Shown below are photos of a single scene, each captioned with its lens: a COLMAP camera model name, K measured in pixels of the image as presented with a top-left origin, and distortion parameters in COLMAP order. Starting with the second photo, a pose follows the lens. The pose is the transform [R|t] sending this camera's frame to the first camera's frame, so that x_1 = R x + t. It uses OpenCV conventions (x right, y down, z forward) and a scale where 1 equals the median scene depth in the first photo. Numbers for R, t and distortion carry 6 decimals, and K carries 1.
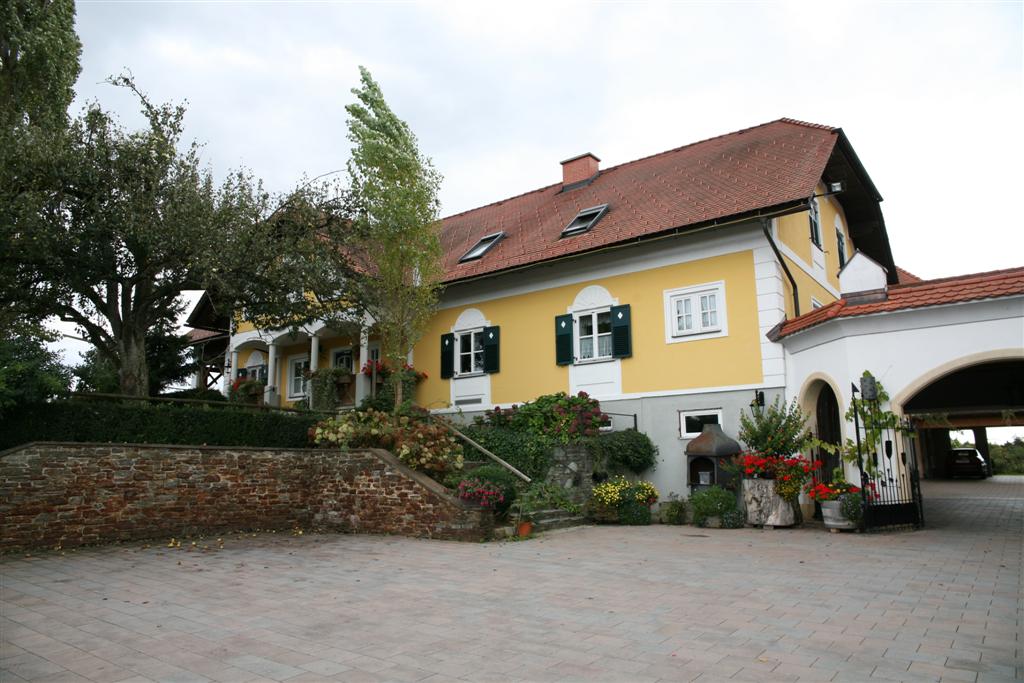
lens RADIAL K [[706.7, 0, 512.0], [0, 706.7, 341.5], [0, 0, 1]] dist [-0.109361, 0.096353]
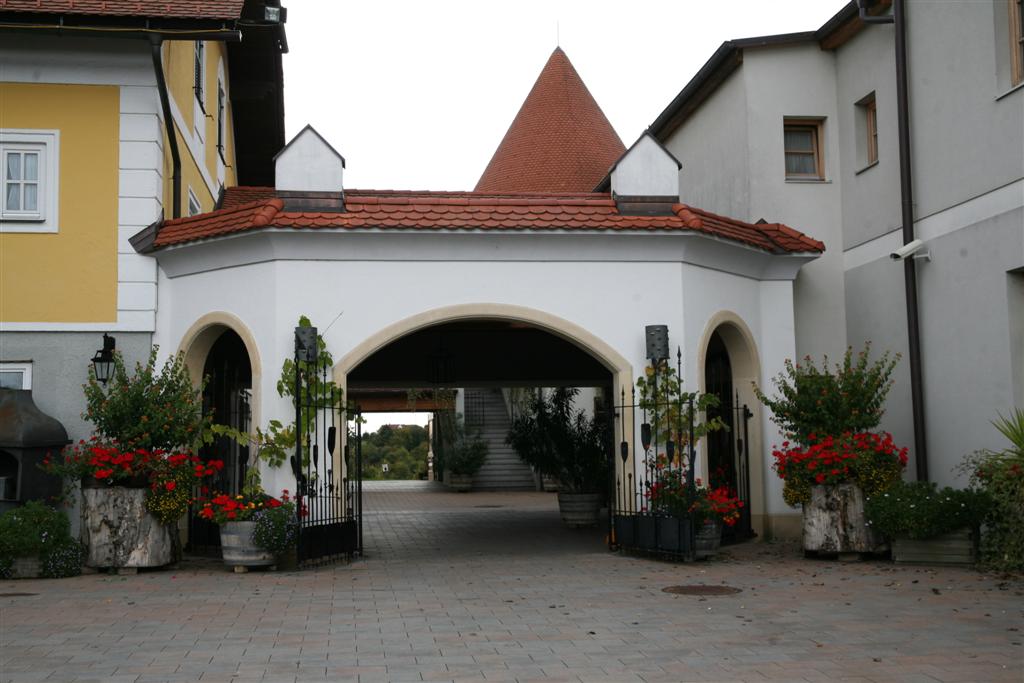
lens RADIAL K [[1189.2, 0, 512.0], [0, 1189.2, 341.5], [0, 0, 1]] dist [0.050750, 0.006604]
pose [[0.712694, 0.068052, 0.698166, -0.113953], [-0.117702, 0.992774, 0.023383, 0.016484], [-0.691530, -0.098840, 0.715554, 0.081338]]
